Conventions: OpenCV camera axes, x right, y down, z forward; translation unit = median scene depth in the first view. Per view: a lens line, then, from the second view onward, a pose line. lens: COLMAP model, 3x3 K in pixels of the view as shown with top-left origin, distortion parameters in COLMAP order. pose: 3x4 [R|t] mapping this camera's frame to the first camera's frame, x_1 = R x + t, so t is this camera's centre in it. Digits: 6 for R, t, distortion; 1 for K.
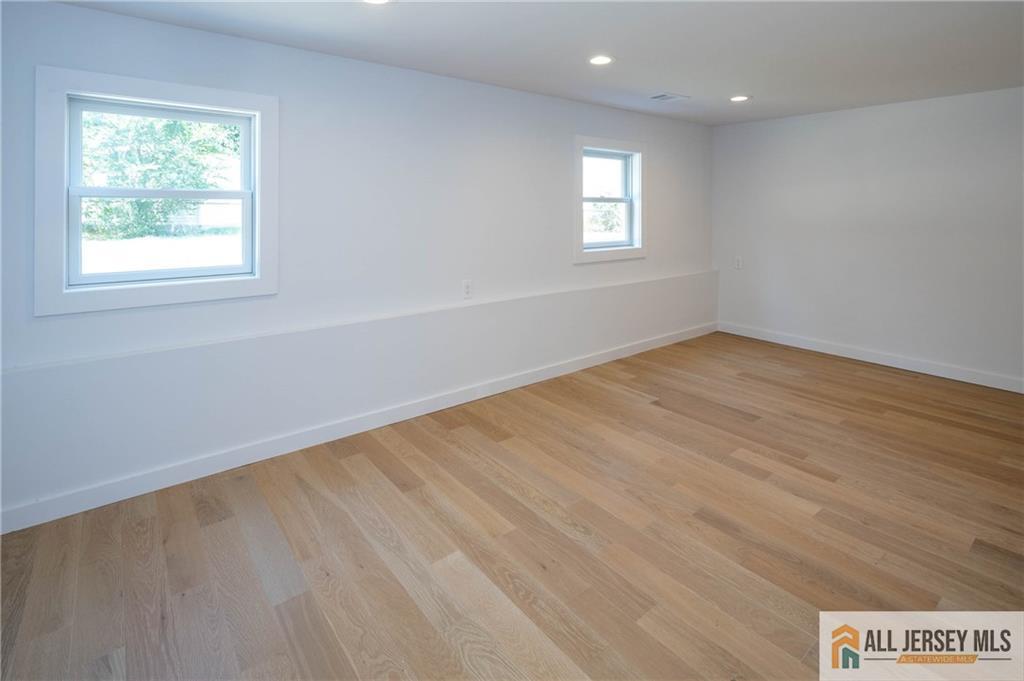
lens RADIAL K [[482.3, 0, 512.1], [0, 482.3, 369.9], [0, 0, 1]] dist [-0.003313, -0.000881]
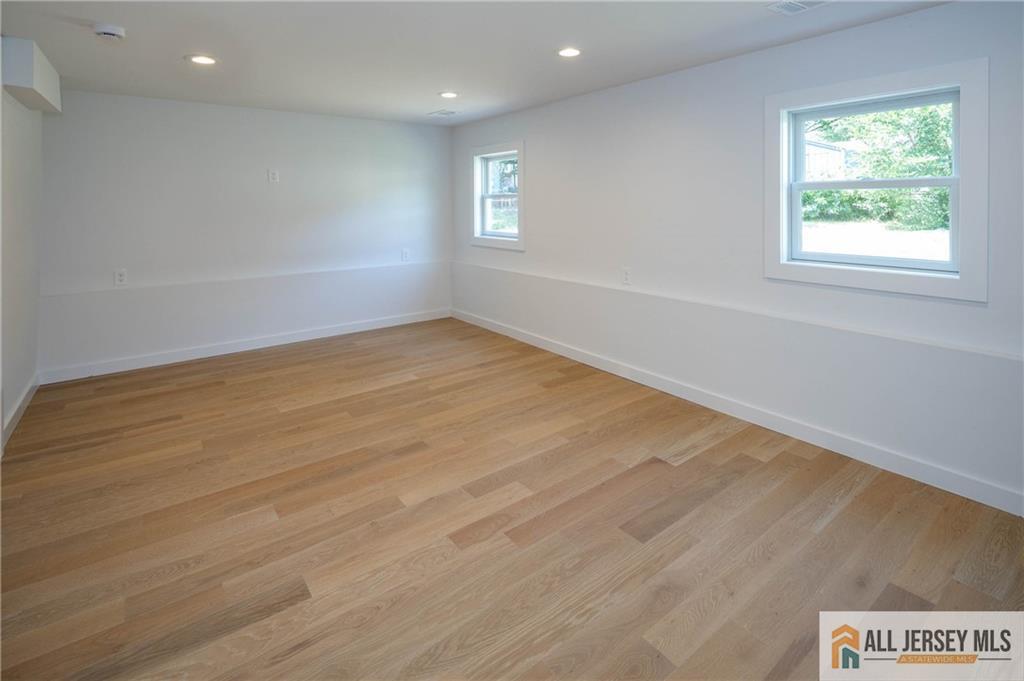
lens RADIAL K [[486.7, 0, 512.0], [0, 486.7, 340.5], [0, 0, 1]] dist [0.019450, -0.000209]
pose [[-0.036233, 0.273084, -0.961308, 1.393016], [-0.307783, 0.912131, 0.270715, -0.336398], [0.950766, 0.305683, 0.051001, 0.968194]]
